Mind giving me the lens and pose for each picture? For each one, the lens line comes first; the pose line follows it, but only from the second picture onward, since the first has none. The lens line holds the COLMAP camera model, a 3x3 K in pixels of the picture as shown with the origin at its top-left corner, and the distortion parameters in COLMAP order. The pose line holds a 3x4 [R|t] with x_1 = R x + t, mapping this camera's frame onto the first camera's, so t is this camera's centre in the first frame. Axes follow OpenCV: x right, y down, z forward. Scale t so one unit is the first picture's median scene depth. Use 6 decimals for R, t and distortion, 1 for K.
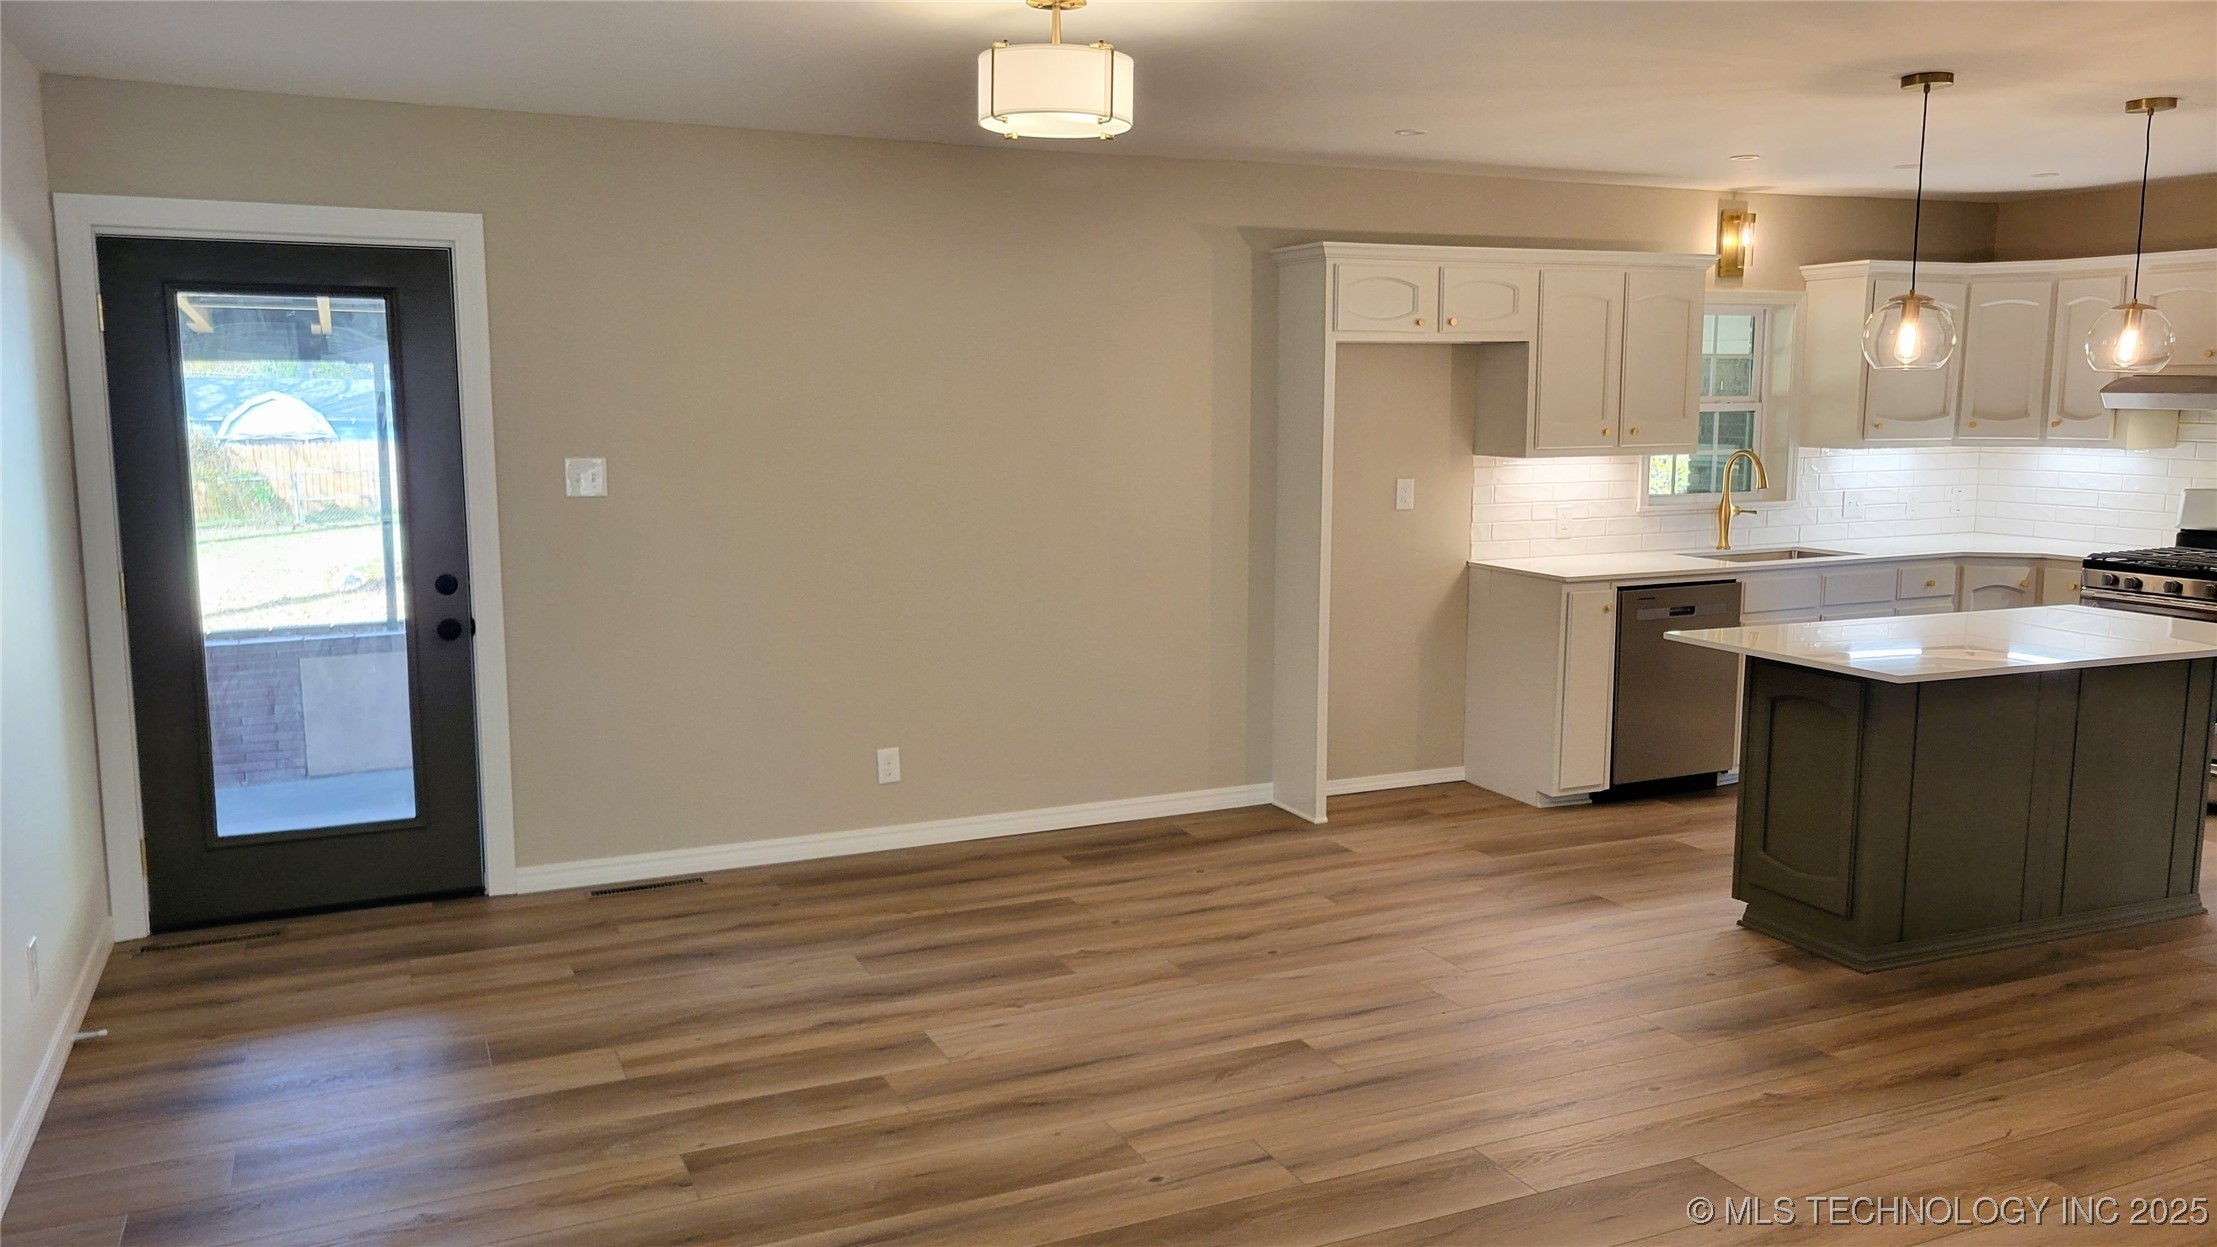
lens RADIAL K [[1648.1, 0, 1108.5], [0, 1648.1, 623.5], [0, 0, 1]] dist [0.018657, -0.000323]
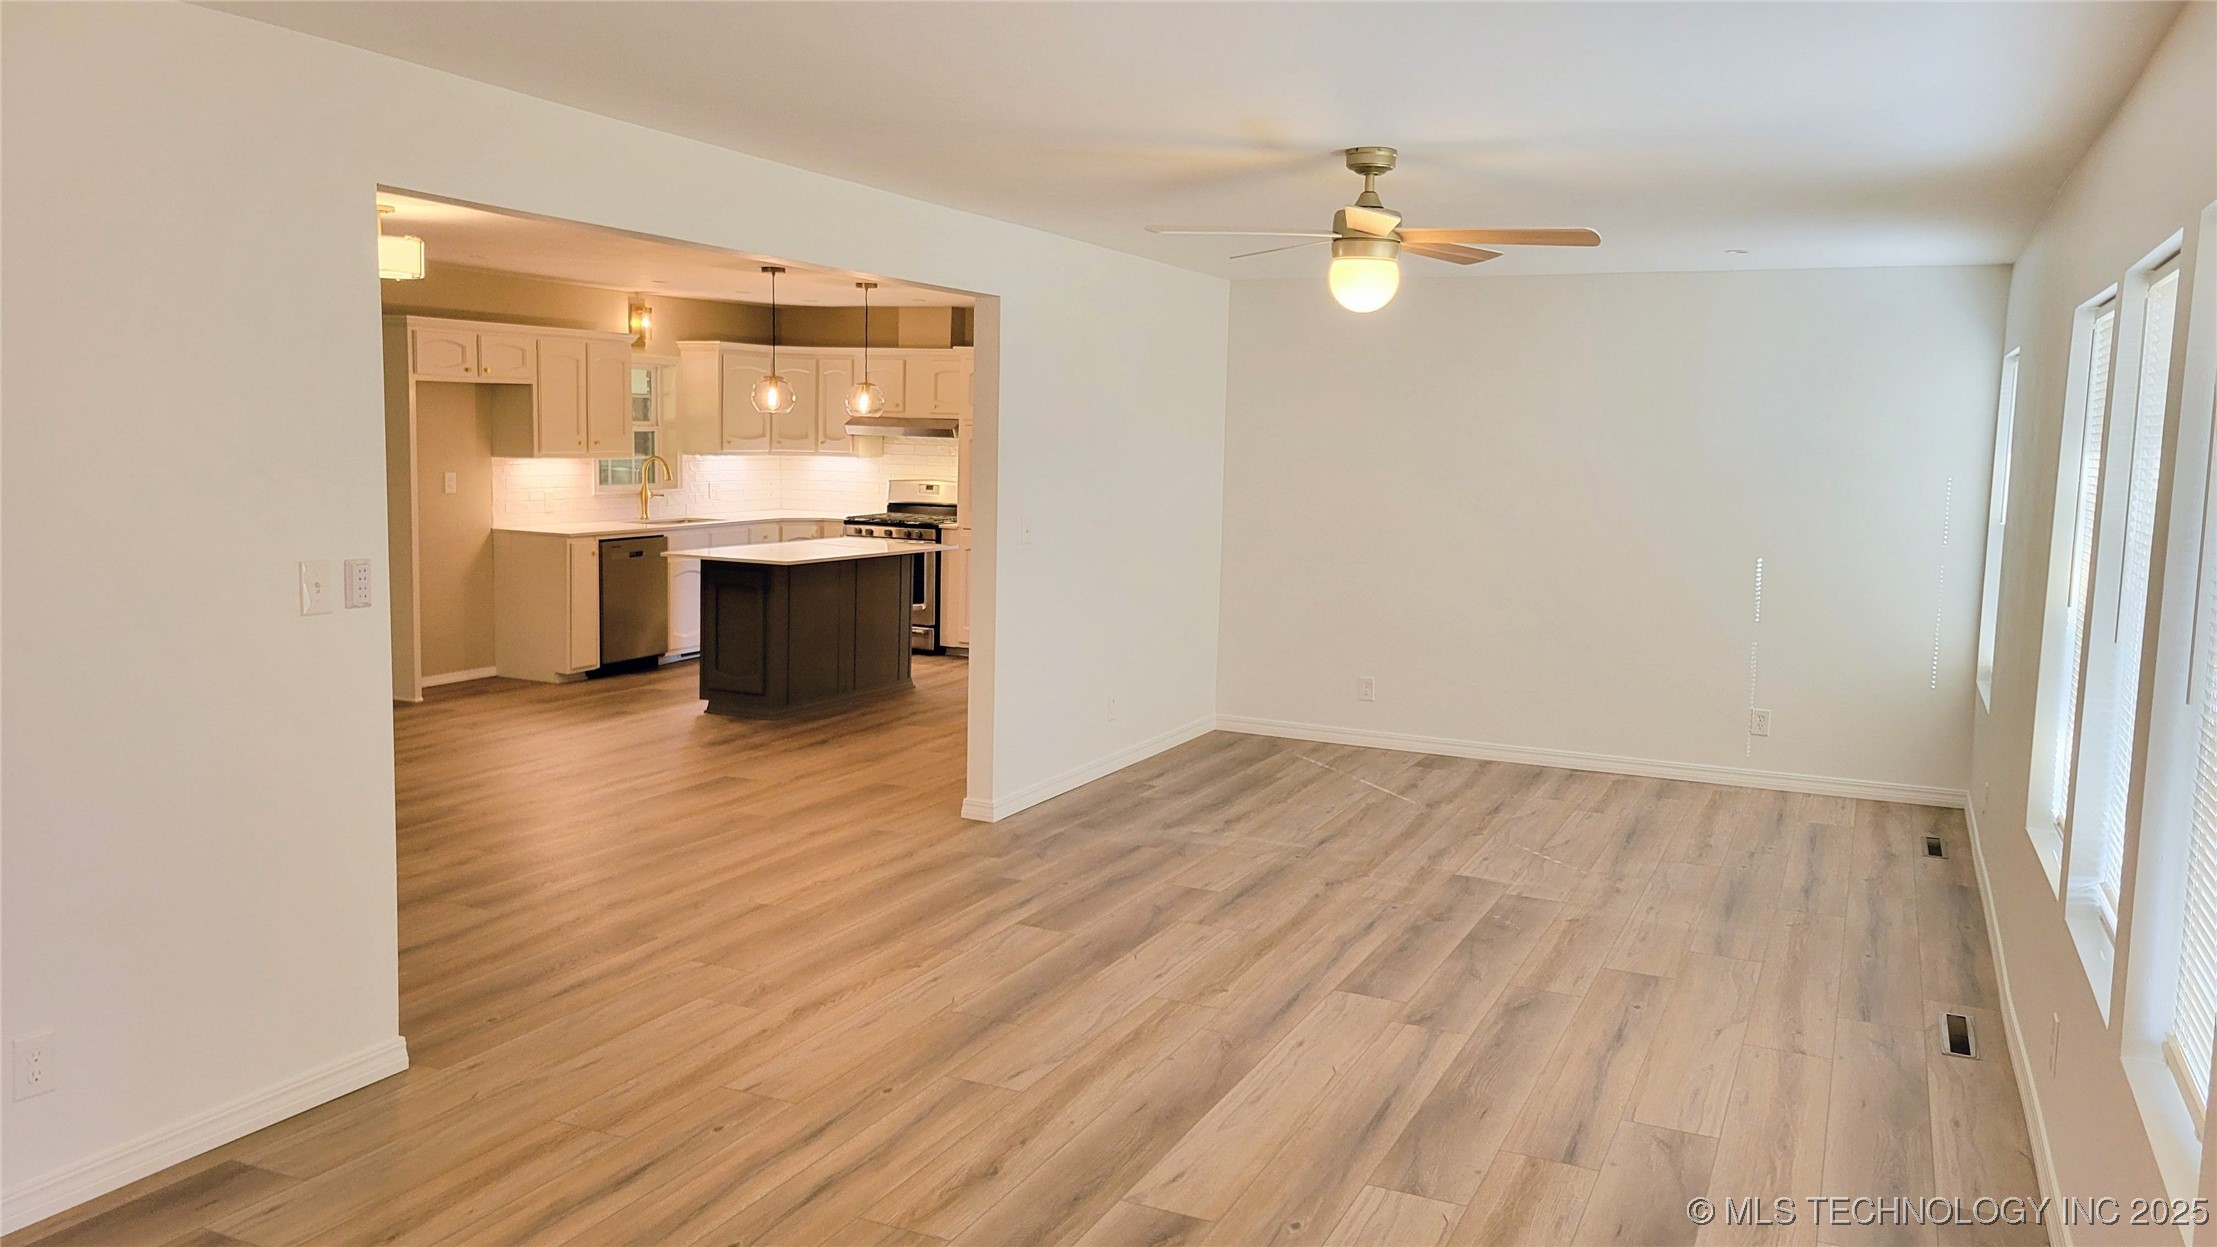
lens RADIAL K [[1687.9, 0, 1144.0], [0, 1687.9, 616.3], [0, 0, 1]] dist [0.027135, -0.005861]
pose [[0.743609, -0.055985, 0.666267, -0.379460], [0.068744, 0.997609, 0.007103, 0.073900], [-0.665072, 0.040520, 0.745679, -0.549510]]
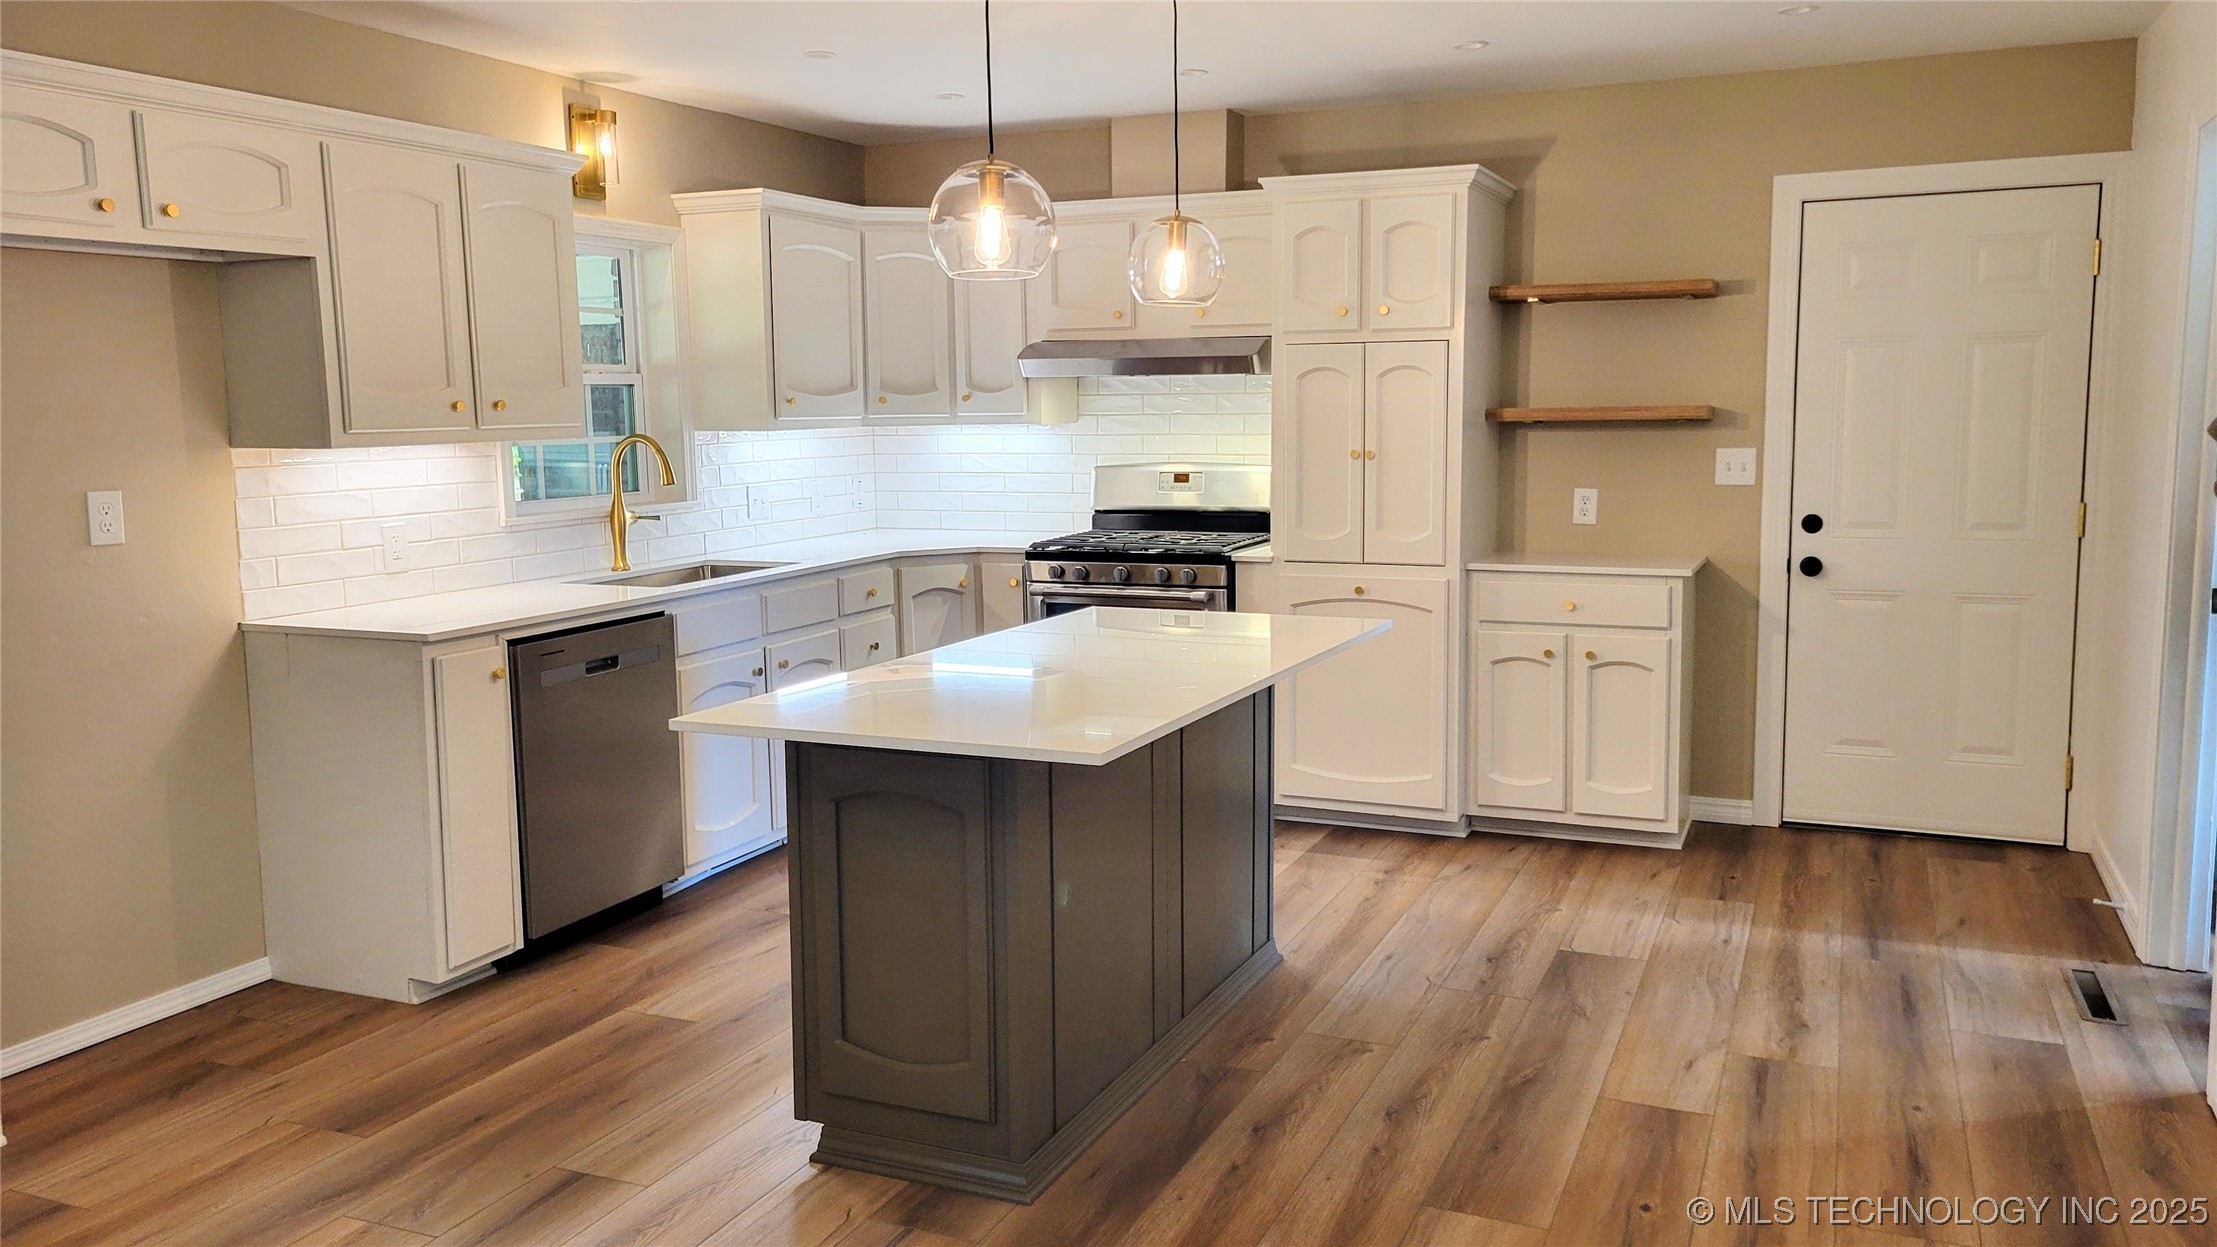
lens RADIAL K [[1643.7, 0, 1114.6], [0, 1643.7, 591.0], [0, 0, 1]] dist [0.051395, -0.004607]
pose [[0.741007, -0.086661, 0.665881, 0.049877], [0.108030, 0.994105, 0.009160, -0.020734], [-0.662750, 0.065148, 0.746001, 0.335699]]
